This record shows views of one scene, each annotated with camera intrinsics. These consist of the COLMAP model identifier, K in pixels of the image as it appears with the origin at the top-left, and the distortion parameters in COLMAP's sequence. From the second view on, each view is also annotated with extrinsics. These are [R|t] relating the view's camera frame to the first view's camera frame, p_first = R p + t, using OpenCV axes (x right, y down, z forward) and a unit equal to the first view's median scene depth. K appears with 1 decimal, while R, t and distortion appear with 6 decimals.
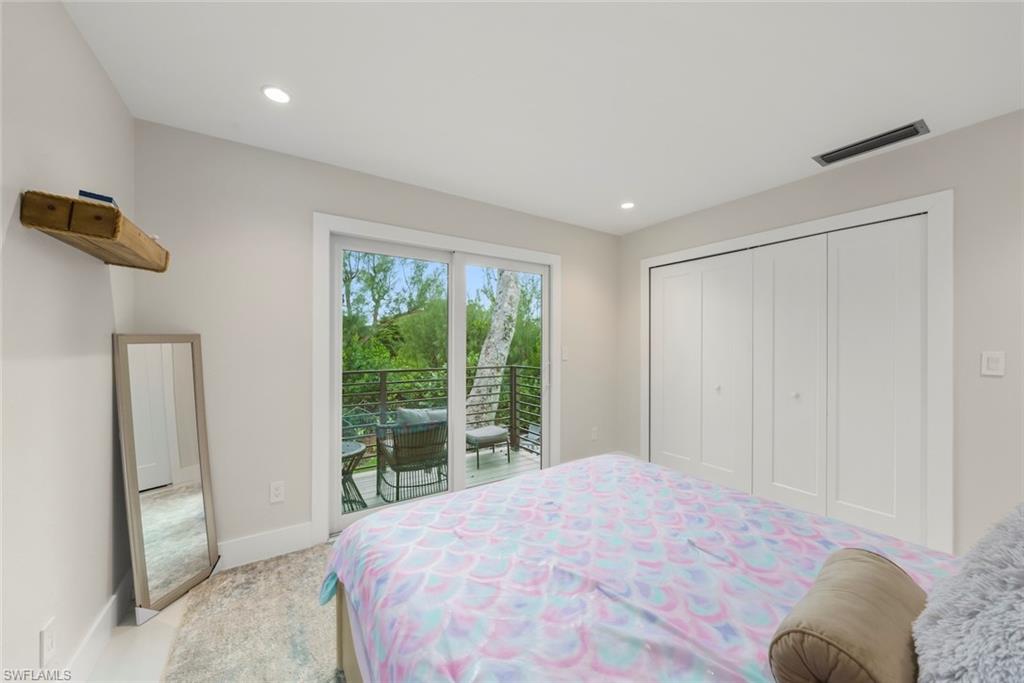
lens RADIAL K [[356.9, 0, 512.0], [0, 356.9, 341.5], [0, 0, 1]] dist [-0.000707, 0.000252]
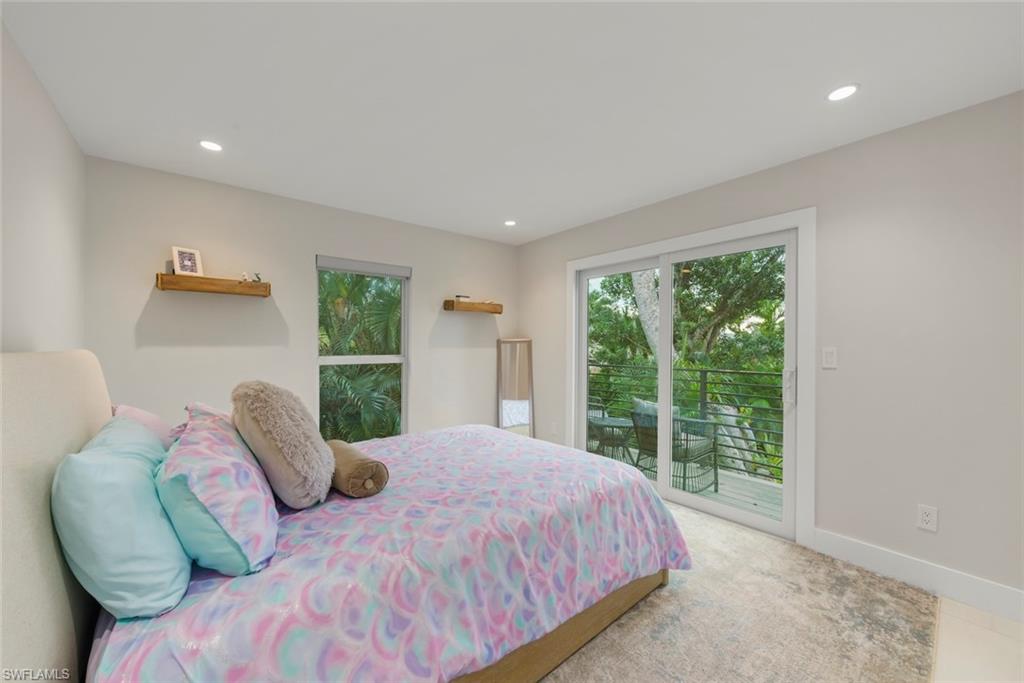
lens RADIAL K [[374.3, 0, 512.0], [0, 374.3, 341.5], [0, 0, 1]] dist [-0.026755, 0.000018]
pose [[0.110665, -0.015899, -0.993731, 1.572095], [0.011100, 0.999829, -0.014760, 0.029282], [0.993796, -0.009397, 0.110823, 0.817193]]
